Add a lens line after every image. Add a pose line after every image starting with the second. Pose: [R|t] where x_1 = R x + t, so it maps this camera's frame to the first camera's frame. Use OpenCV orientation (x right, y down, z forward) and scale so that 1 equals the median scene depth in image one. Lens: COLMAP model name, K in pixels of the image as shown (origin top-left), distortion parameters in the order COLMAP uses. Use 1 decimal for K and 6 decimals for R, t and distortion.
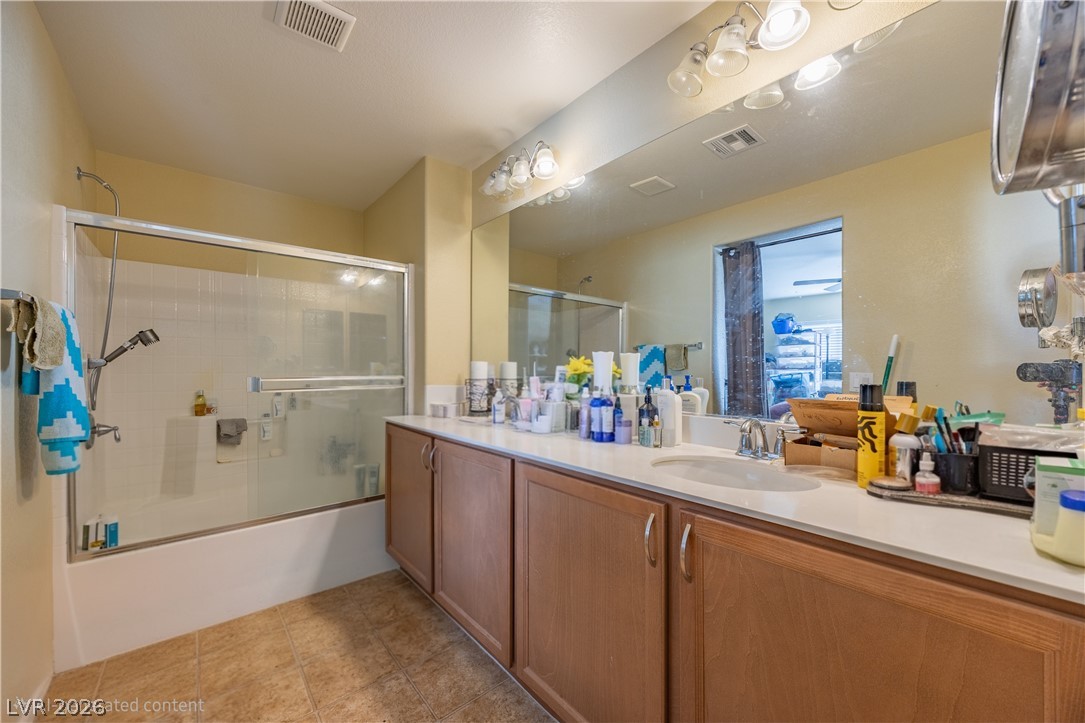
lens RADIAL K [[429.6, 0, 545.0], [0, 429.6, 364.9], [0, 0, 1]] dist [-0.035940, -0.000057]
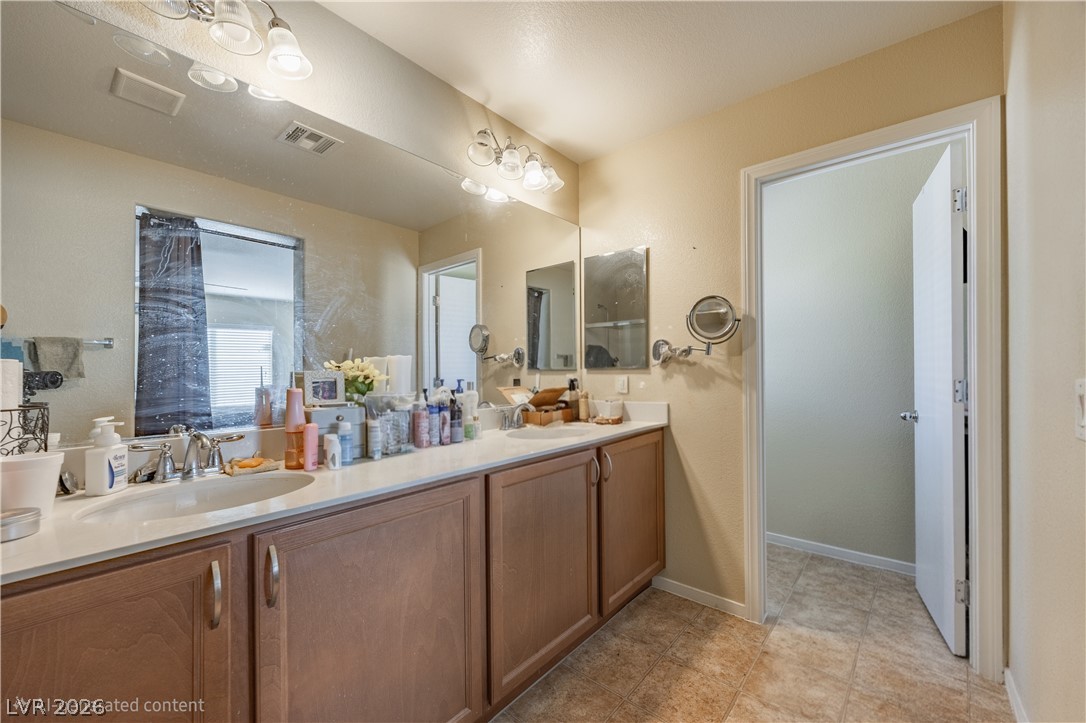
lens RADIAL K [[421.6, 0, 540.4], [0, 421.6, 372.4], [0, 0, 1]] dist [-0.001085, 0.000042]
pose [[-0.137380, 0.008321, 0.990484, -0.853291], [-0.001055, 0.999963, -0.008547, 0.015965], [-0.990518, -0.002219, -0.137366, 0.905755]]
